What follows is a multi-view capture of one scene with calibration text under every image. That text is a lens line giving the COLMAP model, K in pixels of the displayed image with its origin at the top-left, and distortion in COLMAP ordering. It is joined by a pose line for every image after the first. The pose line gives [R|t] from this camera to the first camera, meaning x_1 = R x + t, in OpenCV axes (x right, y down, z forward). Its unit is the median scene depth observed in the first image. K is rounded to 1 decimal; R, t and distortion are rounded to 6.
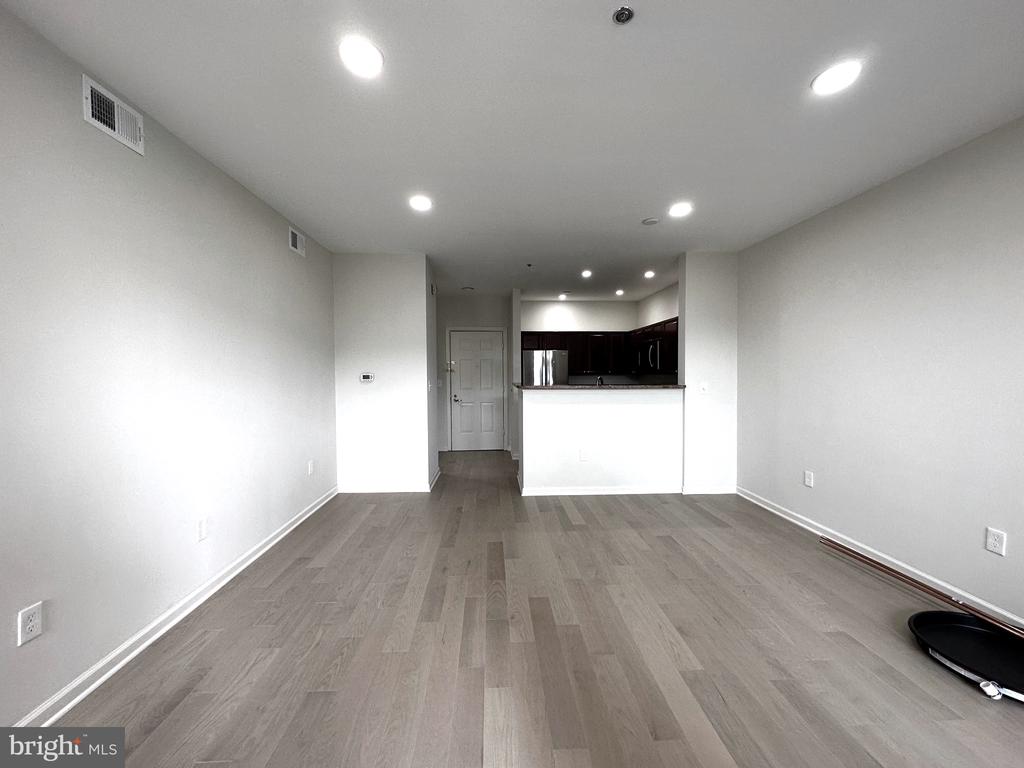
lens RADIAL K [[409.8, 0, 510.7], [0, 409.8, 383.2], [0, 0, 1]] dist [0.000327, 0.000154]
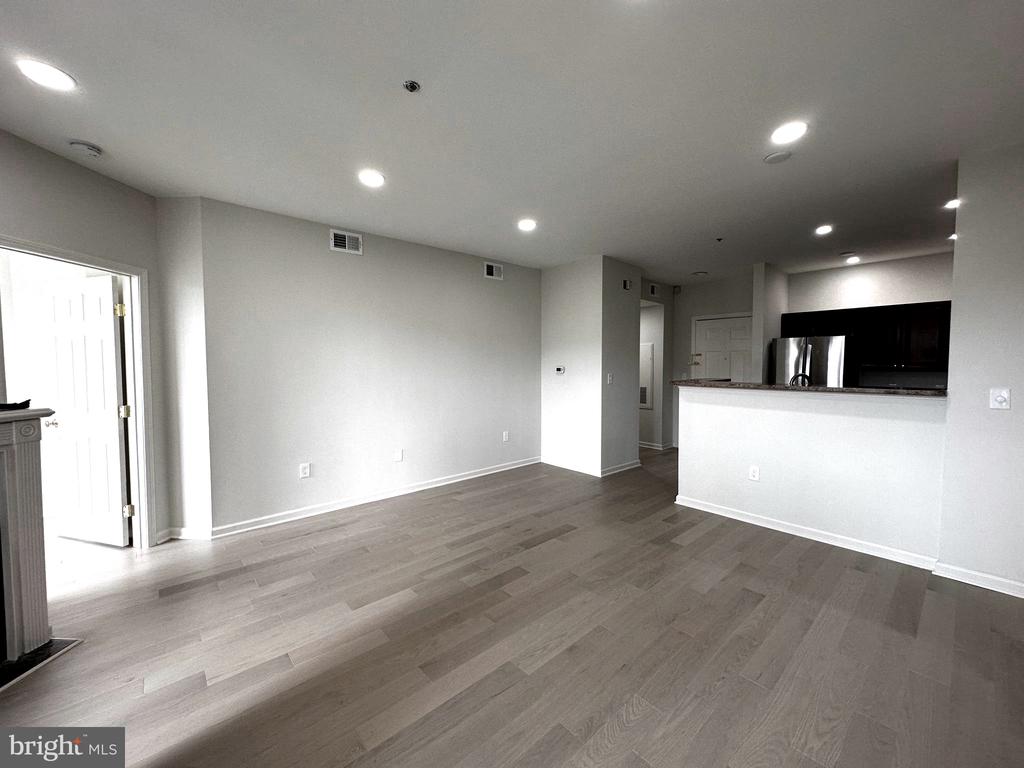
lens RADIAL K [[409.8, 0, 510.7], [0, 409.8, 383.2], [0, 0, 1]] dist [0.000327, 0.000154]
pose [[0.625769, 0.040631, -0.778950, 0.669991], [-0.023032, 0.999169, 0.033616, -0.016864], [0.779668, -0.003095, 0.626185, 0.202311]]
